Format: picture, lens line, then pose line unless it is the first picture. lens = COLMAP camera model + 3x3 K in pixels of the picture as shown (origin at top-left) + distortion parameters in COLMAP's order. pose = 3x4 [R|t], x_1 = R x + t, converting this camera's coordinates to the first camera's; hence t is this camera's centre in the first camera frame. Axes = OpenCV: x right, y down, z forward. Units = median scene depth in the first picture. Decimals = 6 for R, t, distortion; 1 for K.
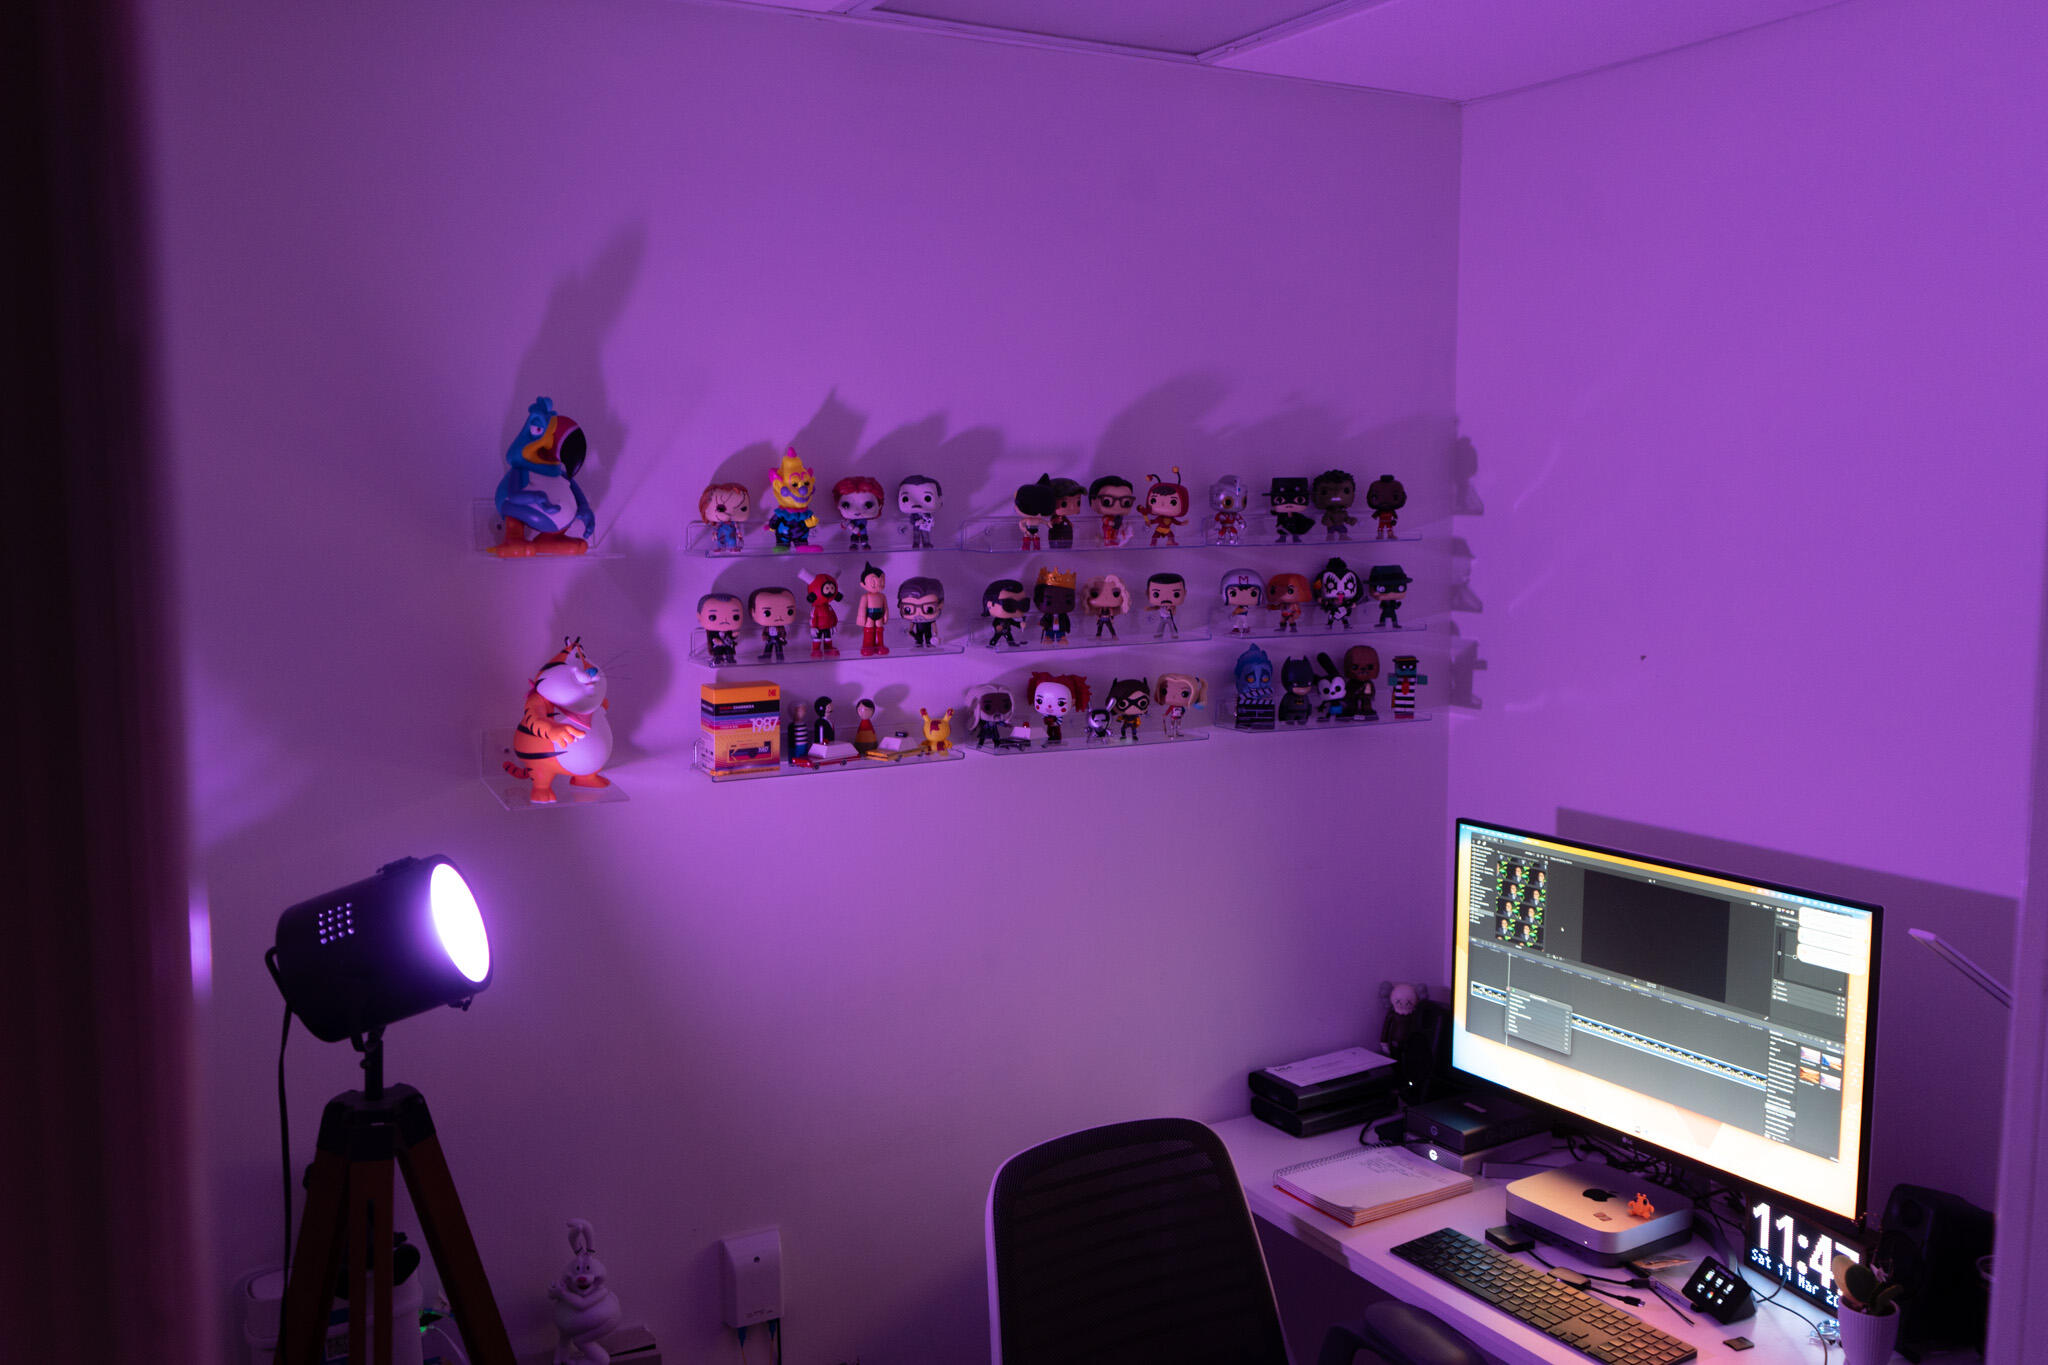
lens RADIAL K [[1759.8, 0, 1024.0], [0, 1759.8, 682.5], [0, 0, 1]] dist [0.007570, 0.002434]
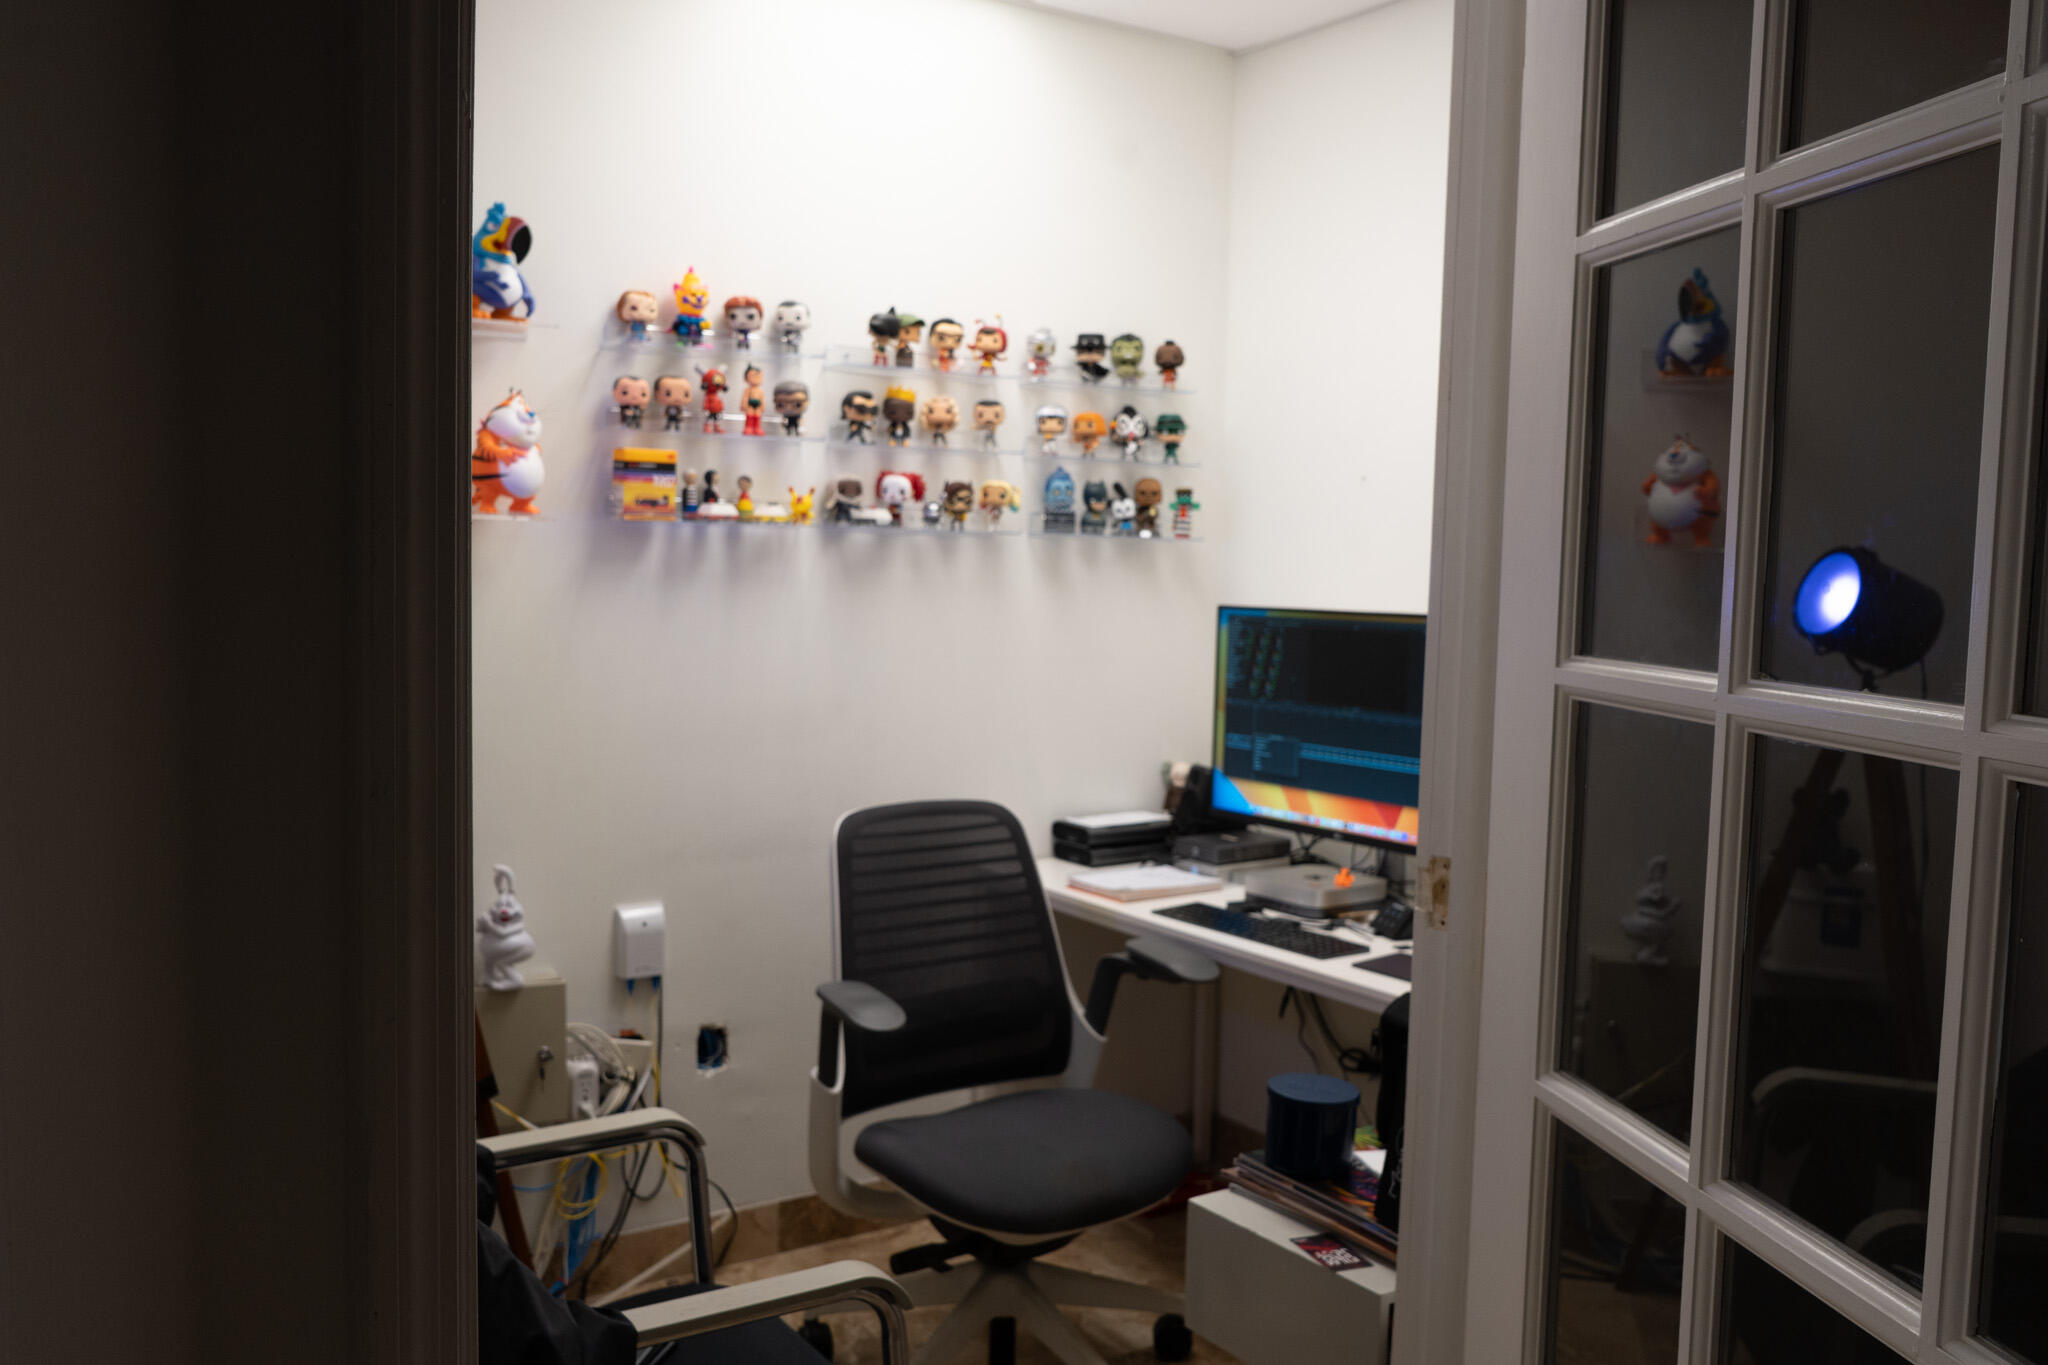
lens RADIAL K [[1745.5, 0, 1024.0], [0, 1745.5, 682.5], [0, 0, 1]] dist [0.001969, 0.002515]
pose [[0.997195, 0.020976, 0.071842, 0.020832], [-0.017788, 0.998841, -0.044731, 0.196263], [-0.072697, 0.043327, 0.996412, -0.231627]]
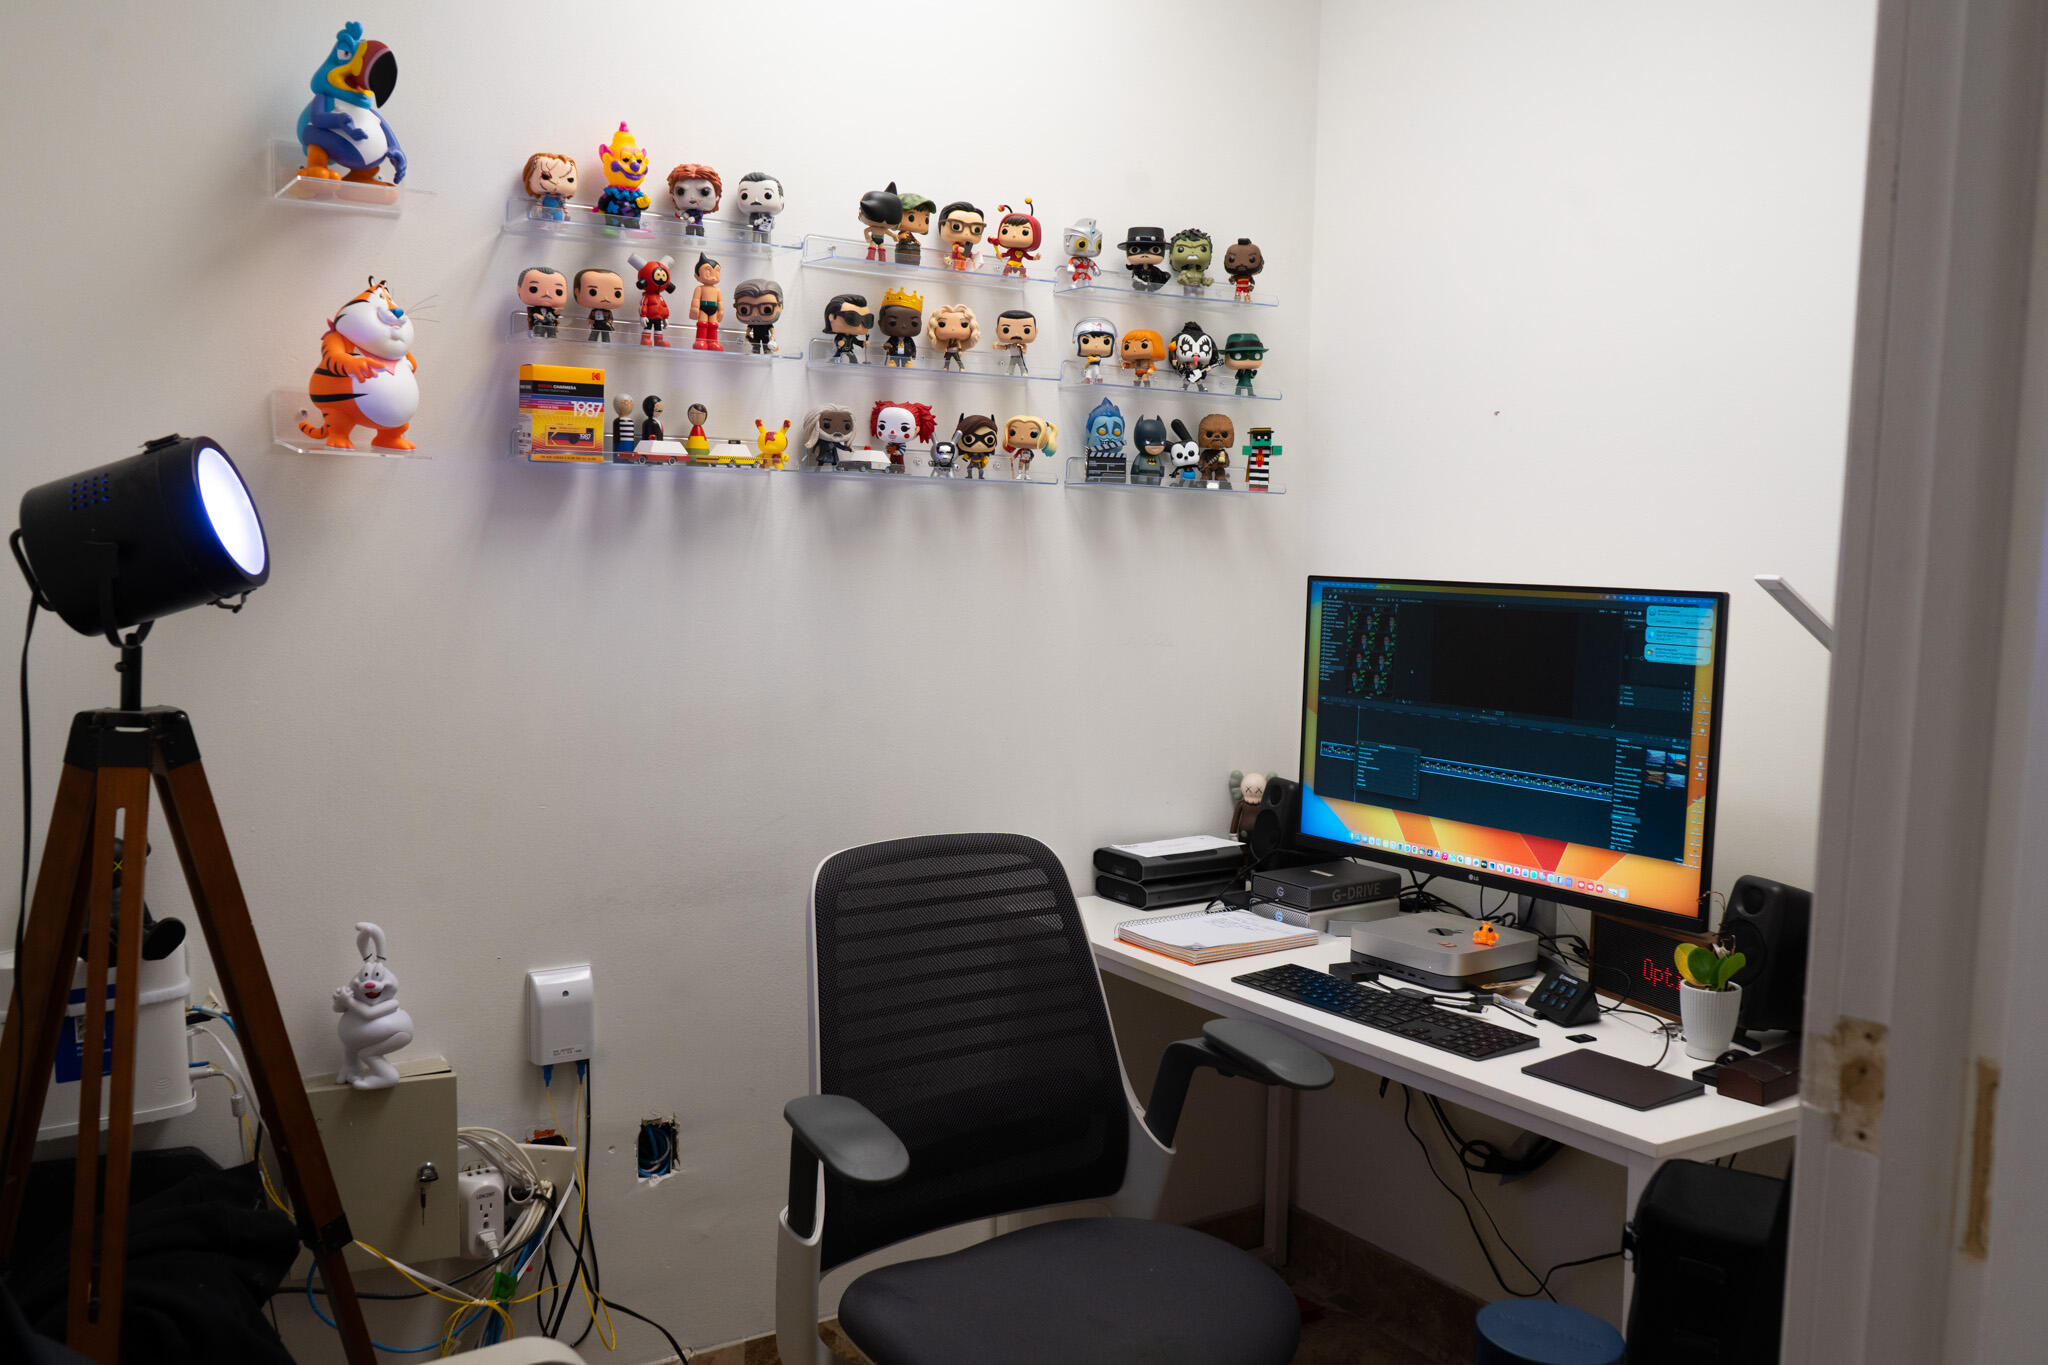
lens RADIAL K [[1759.8, 0, 1024.0], [0, 1759.8, 682.5], [0, 0, 1]] dist [0.007570, 0.002434]
pose [[0.997303, 0.021697, 0.070112, 0.021424], [-0.019663, 0.999369, -0.029573, 0.173981], [-0.070710, 0.028114, 0.997101, 0.038528]]
